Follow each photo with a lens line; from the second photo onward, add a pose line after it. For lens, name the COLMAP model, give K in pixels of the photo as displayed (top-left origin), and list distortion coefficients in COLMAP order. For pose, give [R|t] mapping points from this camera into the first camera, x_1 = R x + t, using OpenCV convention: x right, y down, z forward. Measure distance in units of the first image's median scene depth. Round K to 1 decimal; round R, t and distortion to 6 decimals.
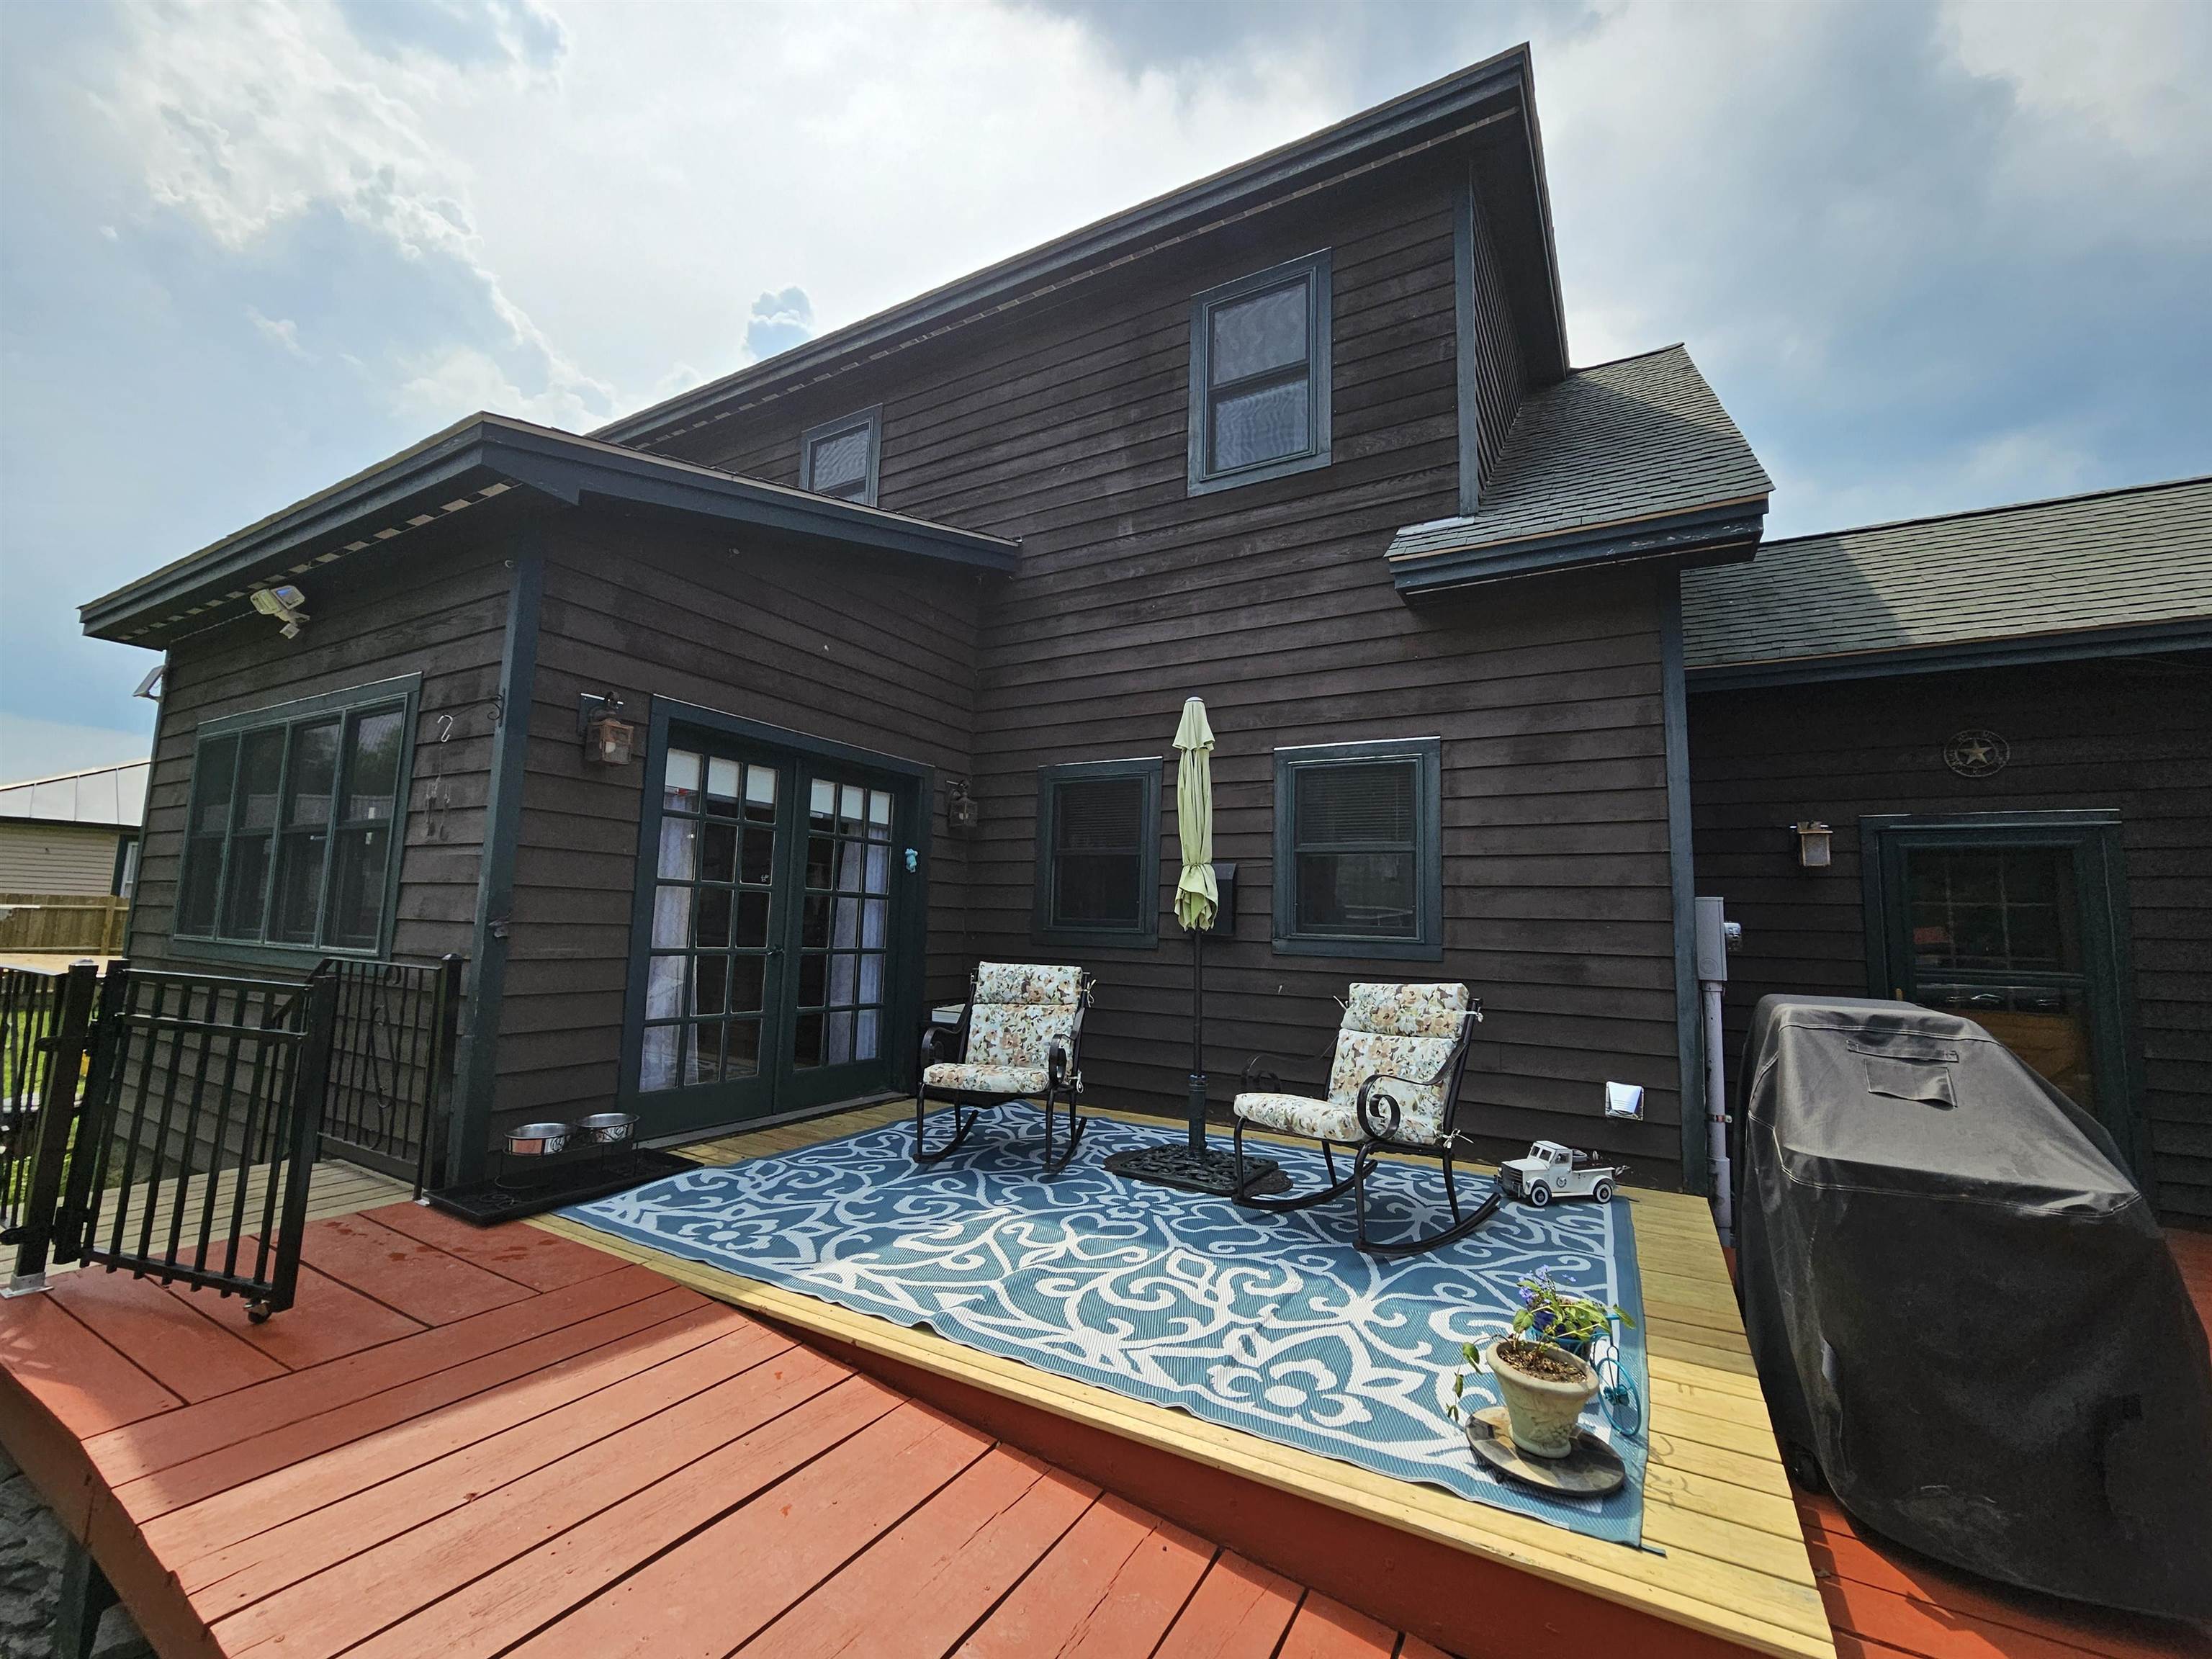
lens RADIAL K [[908.0, 0, 1099.3], [0, 908.0, 826.7], [0, 0, 1]] dist [-0.003331, 0.000510]
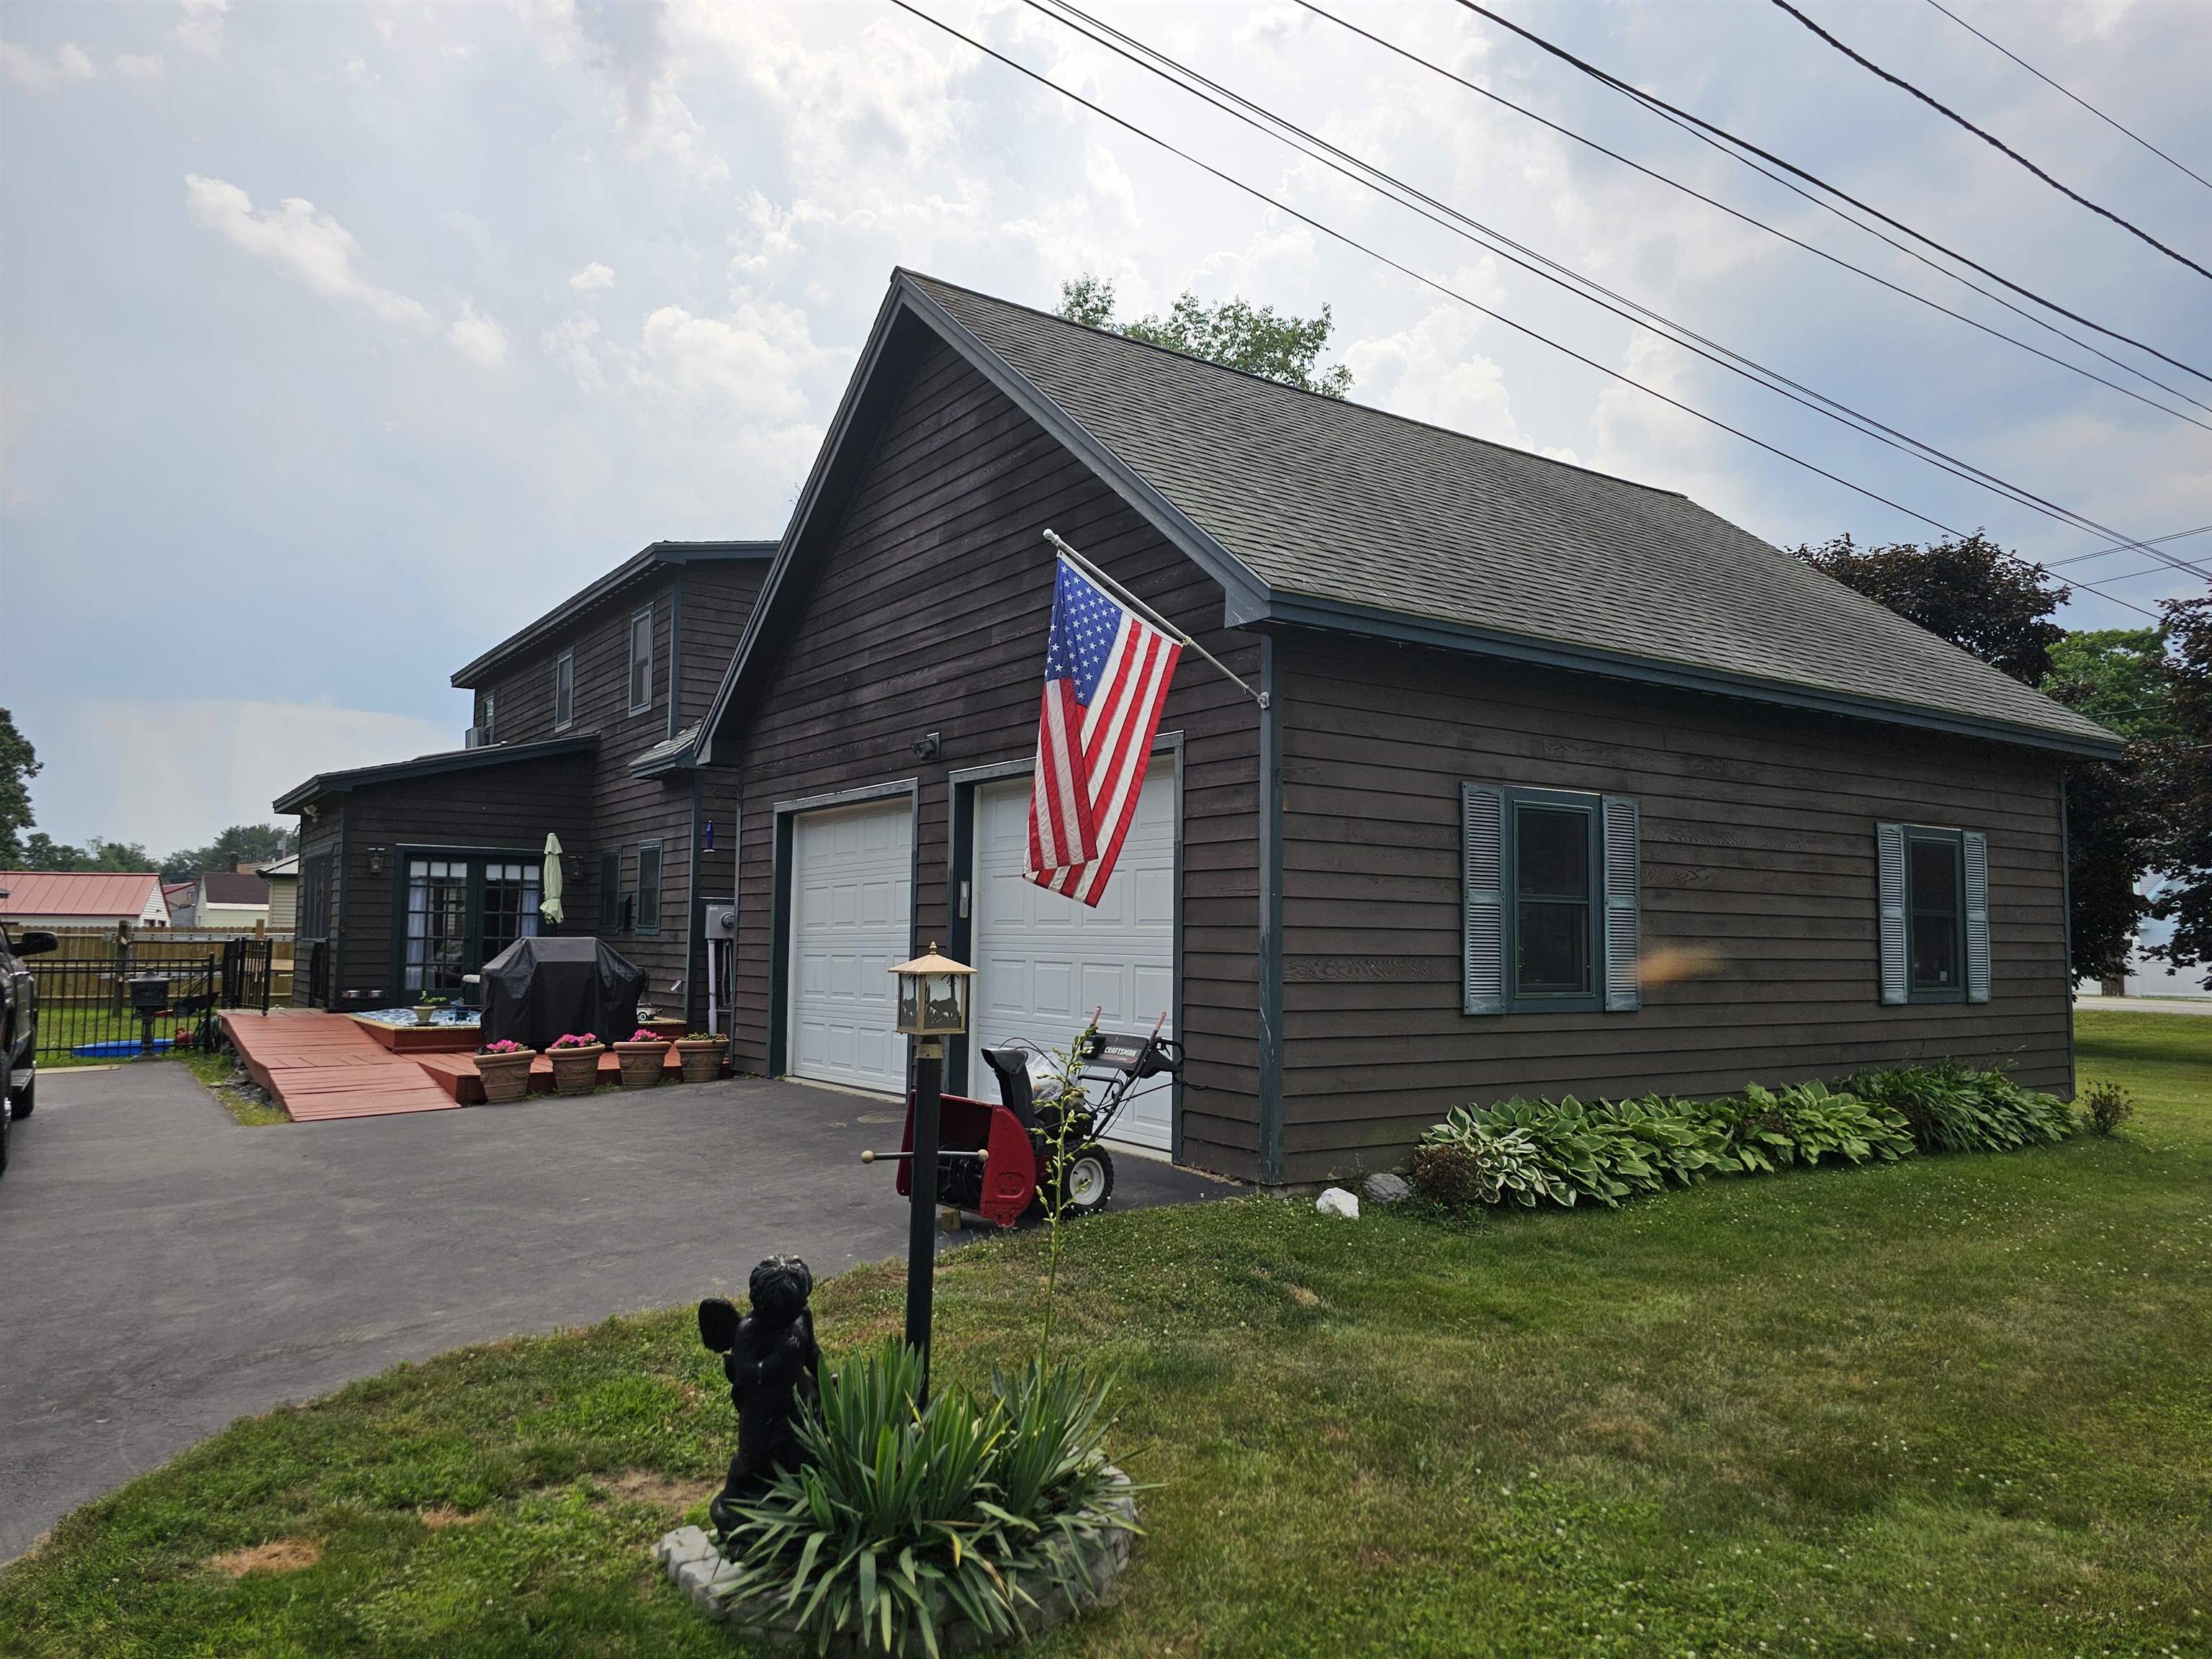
lens RADIAL K [[1503.4, 0, 1105.4], [0, 1503.4, 829.9], [0, 0, 1]] dist [0.012126, 0.001767]
pose [[0.908396, -0.056892, -0.414222, 2.963007], [0.064639, 0.997898, 0.004697, -0.062938], [0.413083, -0.031042, 0.910164, -2.004836]]
